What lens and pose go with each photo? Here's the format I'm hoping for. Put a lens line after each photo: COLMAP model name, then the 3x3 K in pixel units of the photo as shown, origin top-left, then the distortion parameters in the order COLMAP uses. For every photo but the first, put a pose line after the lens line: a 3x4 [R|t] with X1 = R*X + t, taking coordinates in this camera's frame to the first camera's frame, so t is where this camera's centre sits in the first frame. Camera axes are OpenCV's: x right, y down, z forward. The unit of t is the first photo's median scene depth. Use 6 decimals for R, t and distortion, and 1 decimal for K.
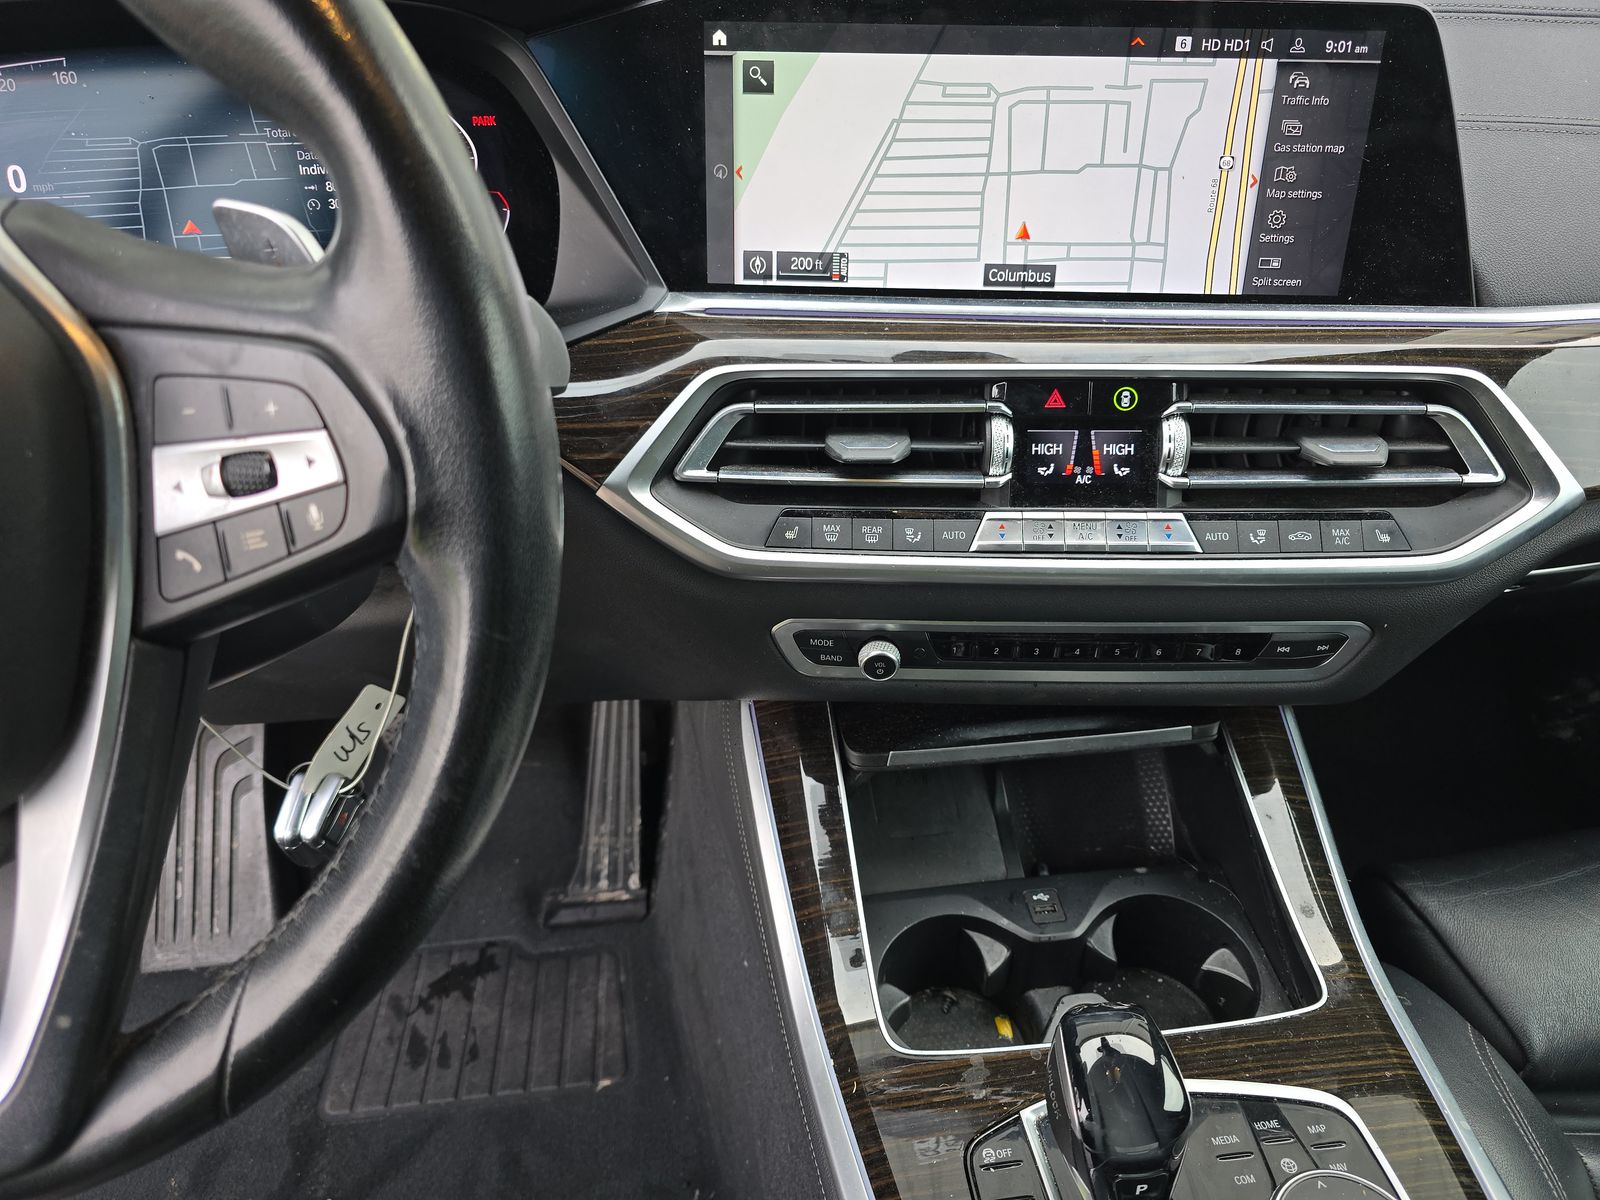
lens RADIAL K [[1110.2, 0, 800.0], [0, 1110.2, 600.0], [0, 0, 1]] dist [0.047317, -0.057438]
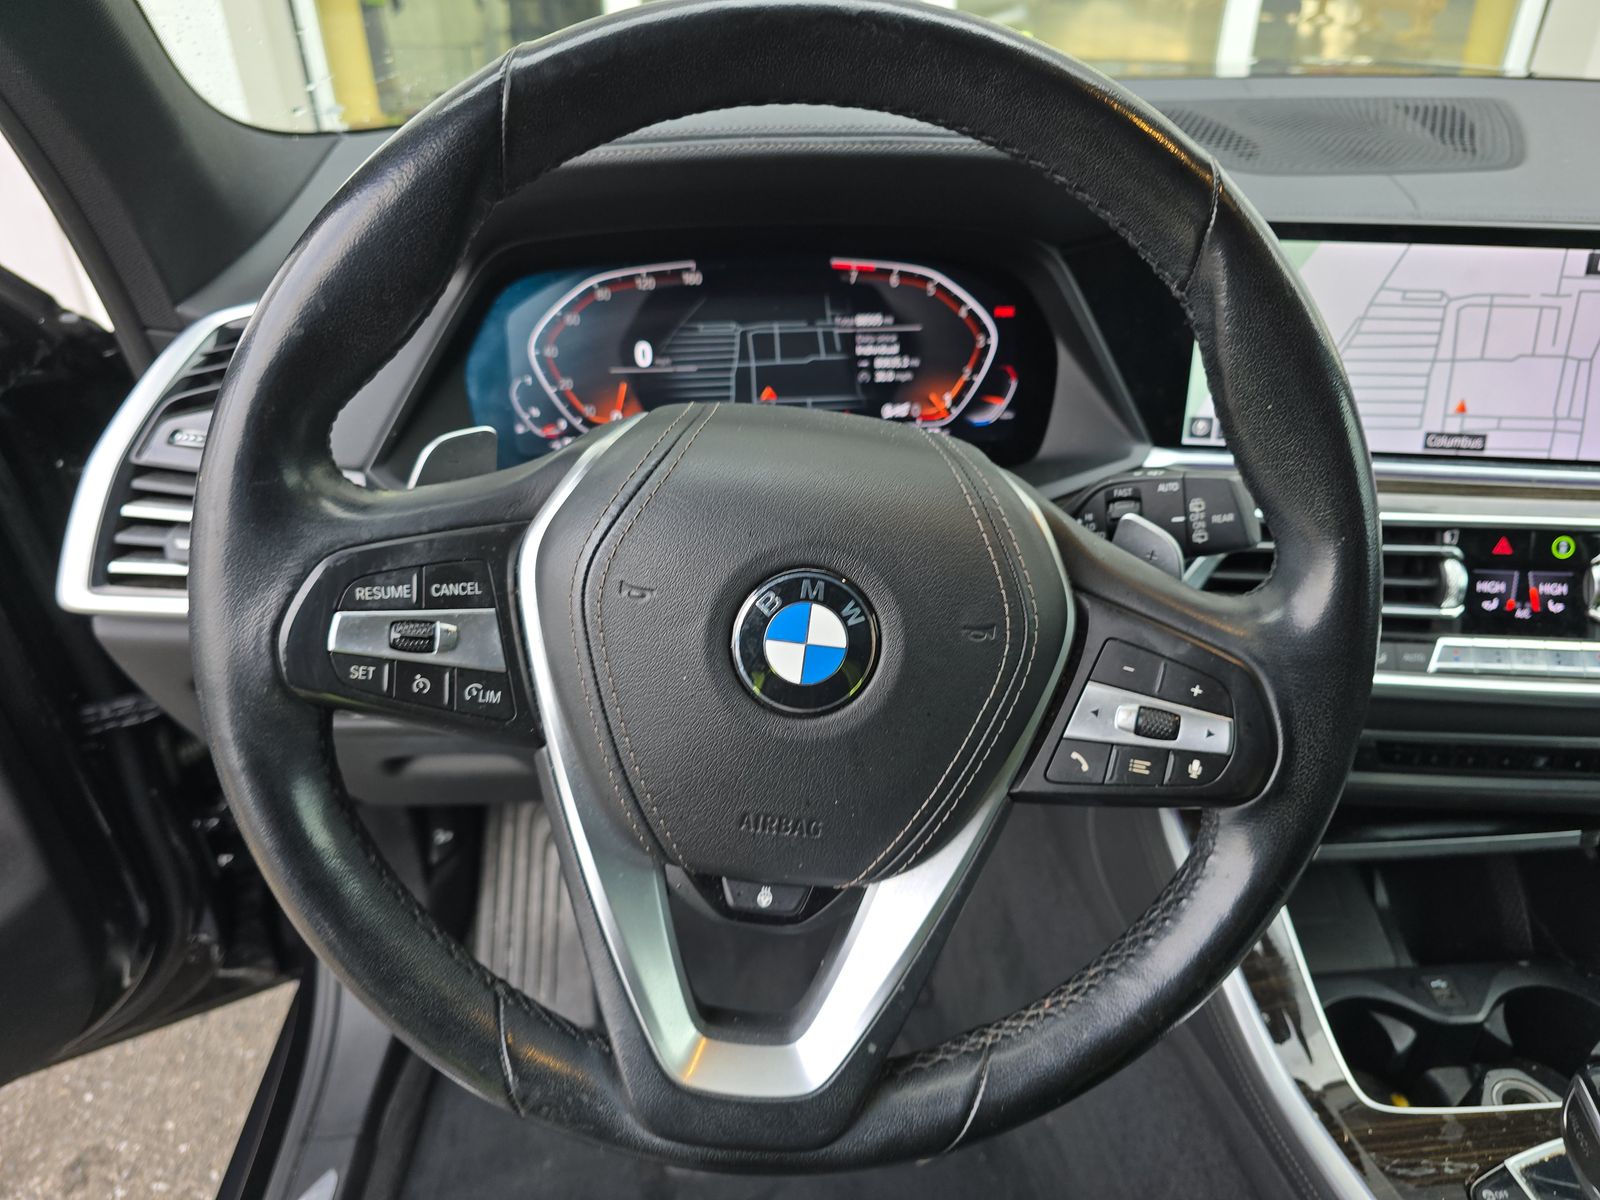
lens RADIAL K [[1110.2, 0, 800.0], [0, 1110.2, 600.0], [0, 0, 1]] dist [0.047317, -0.057438]
pose [[0.998246, 0.026567, -0.052897, -0.445147], [-0.031558, 0.994893, -0.095874, 0.015225], [0.050080, 0.097375, 0.993987, -0.215916]]
